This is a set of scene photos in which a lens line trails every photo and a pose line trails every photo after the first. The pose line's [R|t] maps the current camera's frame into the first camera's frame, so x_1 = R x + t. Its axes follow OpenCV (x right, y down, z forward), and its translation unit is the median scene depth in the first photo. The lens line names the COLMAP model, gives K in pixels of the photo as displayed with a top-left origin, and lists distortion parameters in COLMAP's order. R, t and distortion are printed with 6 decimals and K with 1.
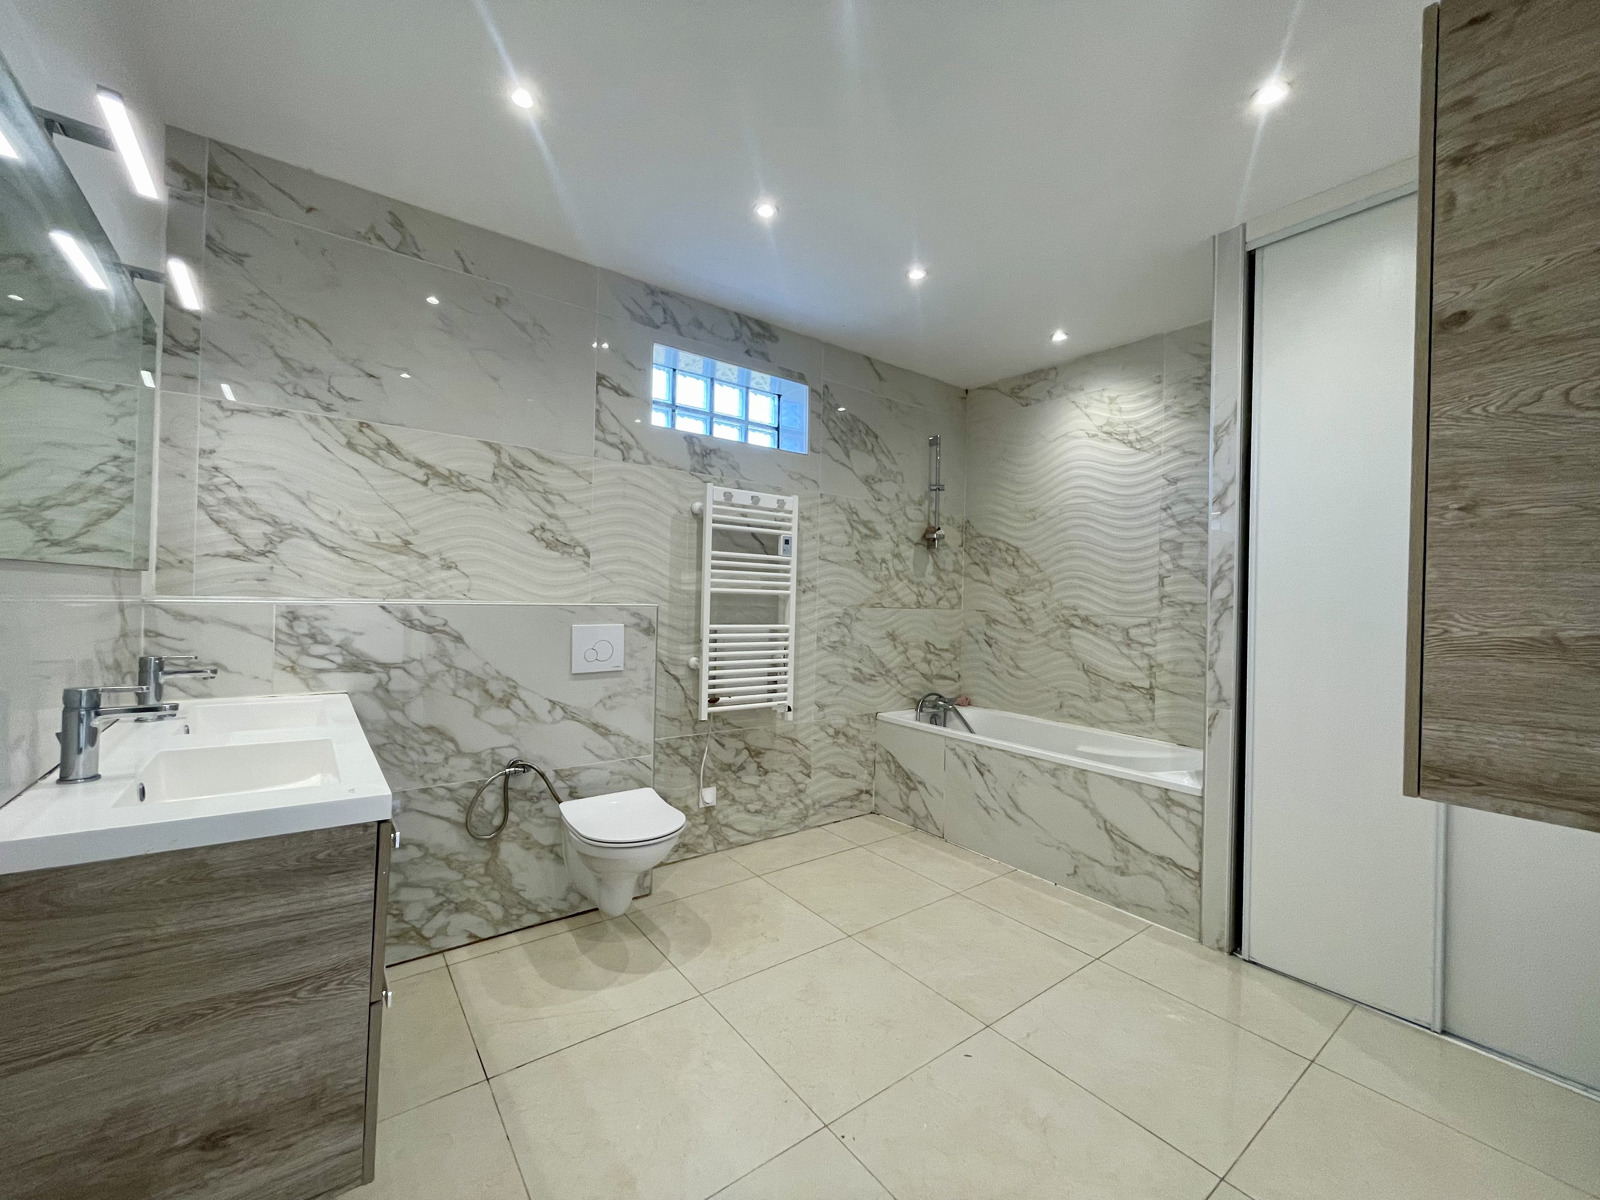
lens RADIAL K [[646.5, 0, 798.7], [0, 646.5, 599.0], [0, 0, 1]] dist [-0.004381, 0.000364]
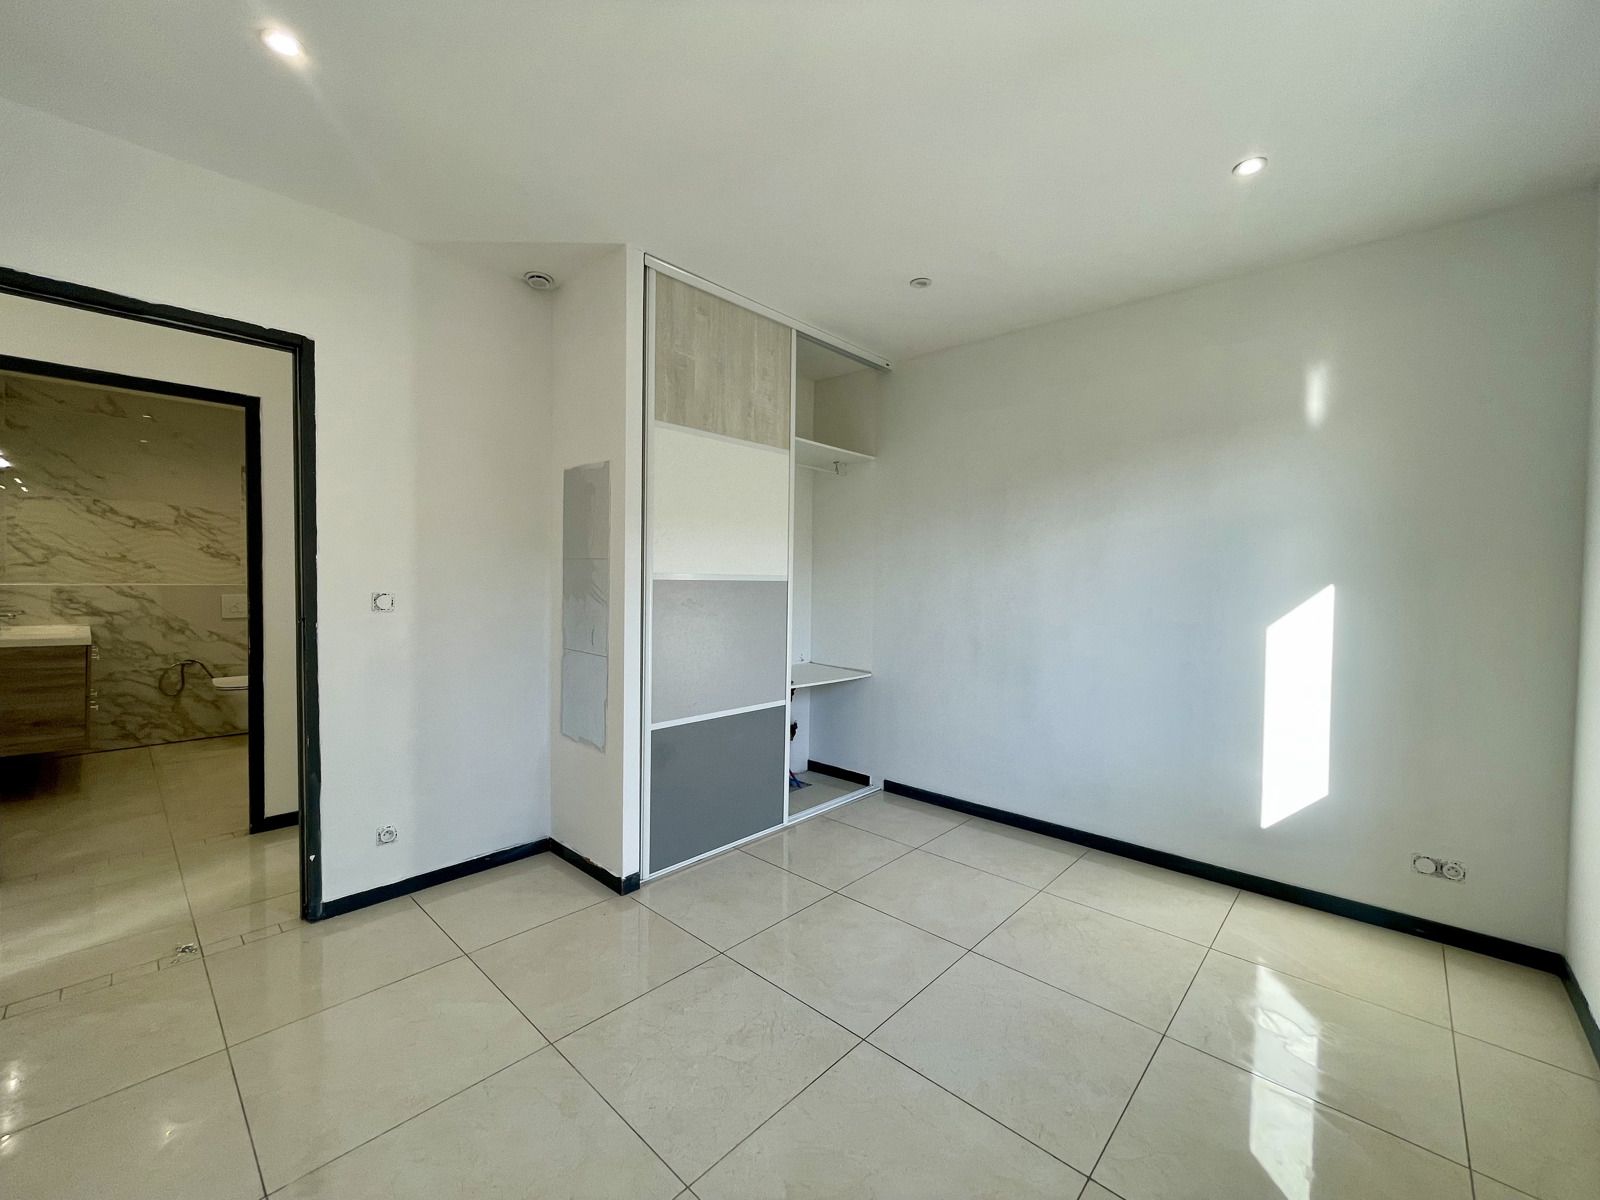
lens RADIAL K [[646.5, 0, 801.6], [0, 646.5, 598.3], [0, 0, 1]] dist [-0.004381, 0.000364]
pose [[0.983872, -0.013486, 0.178363, 1.214537], [0.008254, 0.999515, 0.030042, 0.005125], [-0.178682, -0.028086, 0.983506, -1.488606]]
